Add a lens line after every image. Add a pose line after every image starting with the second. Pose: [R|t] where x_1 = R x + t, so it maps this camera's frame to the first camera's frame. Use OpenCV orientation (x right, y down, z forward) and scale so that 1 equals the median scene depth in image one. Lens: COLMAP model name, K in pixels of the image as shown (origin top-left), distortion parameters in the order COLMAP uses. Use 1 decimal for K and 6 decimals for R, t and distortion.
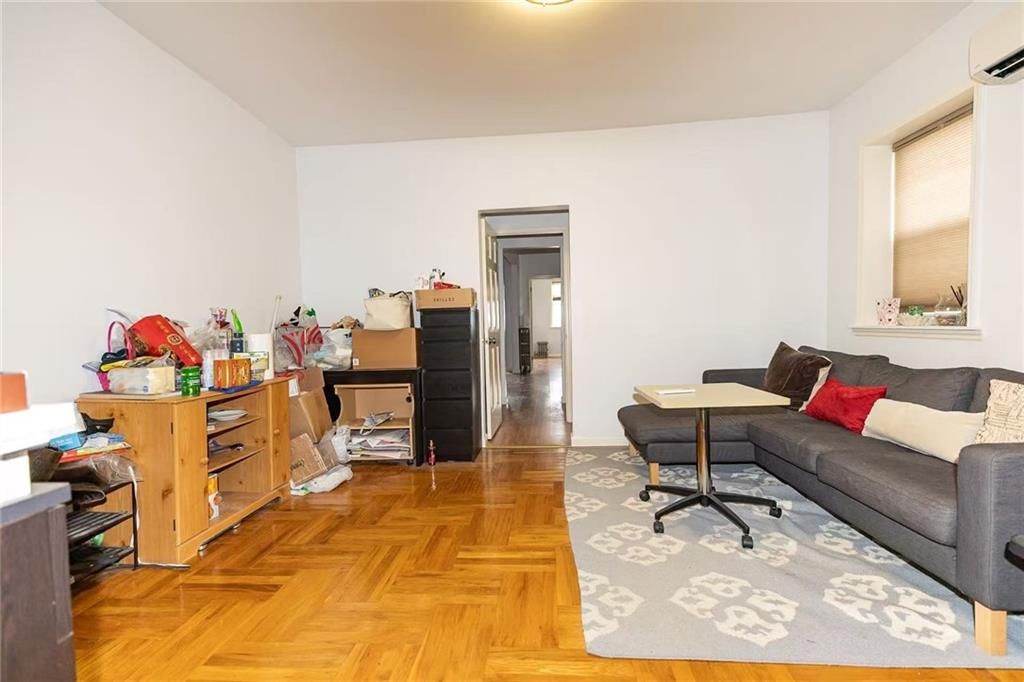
lens RADIAL K [[452.9, 0, 512.9], [0, 452.9, 341.4], [0, 0, 1]] dist [0.002589, 0.000322]
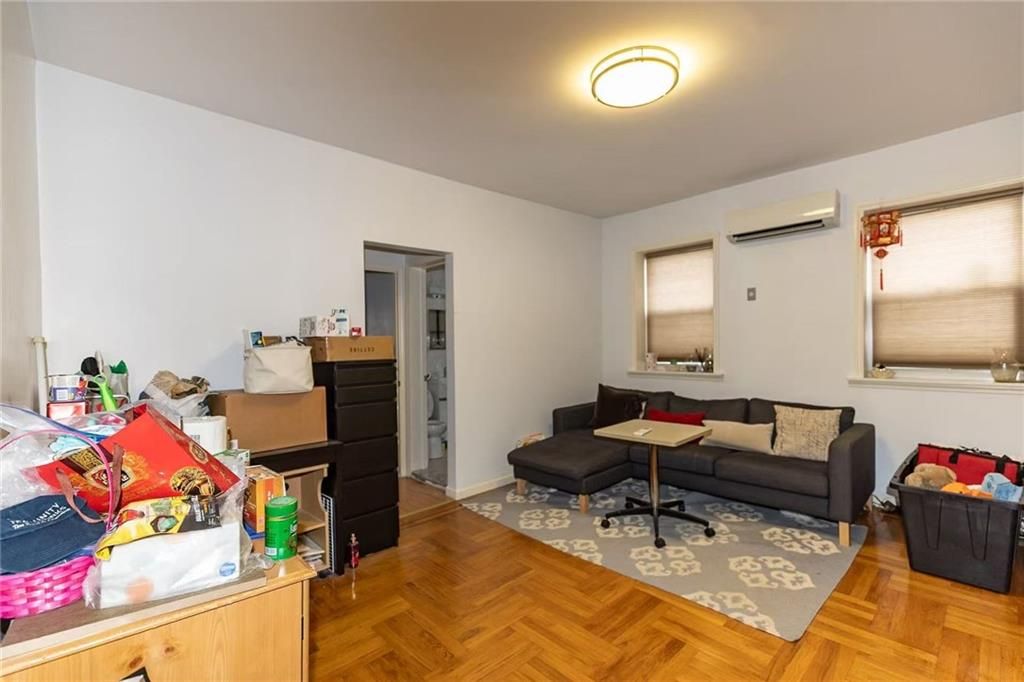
lens RADIAL K [[452.9, 0, 515.8], [0, 452.9, 342.3], [0, 0, 1]] dist [0.002589, 0.000322]
pose [[0.678209, 0.019456, 0.734611, -0.710790], [0.026468, 0.998354, -0.050877, -0.073104], [-0.734392, 0.053949, 0.676578, 0.334124]]
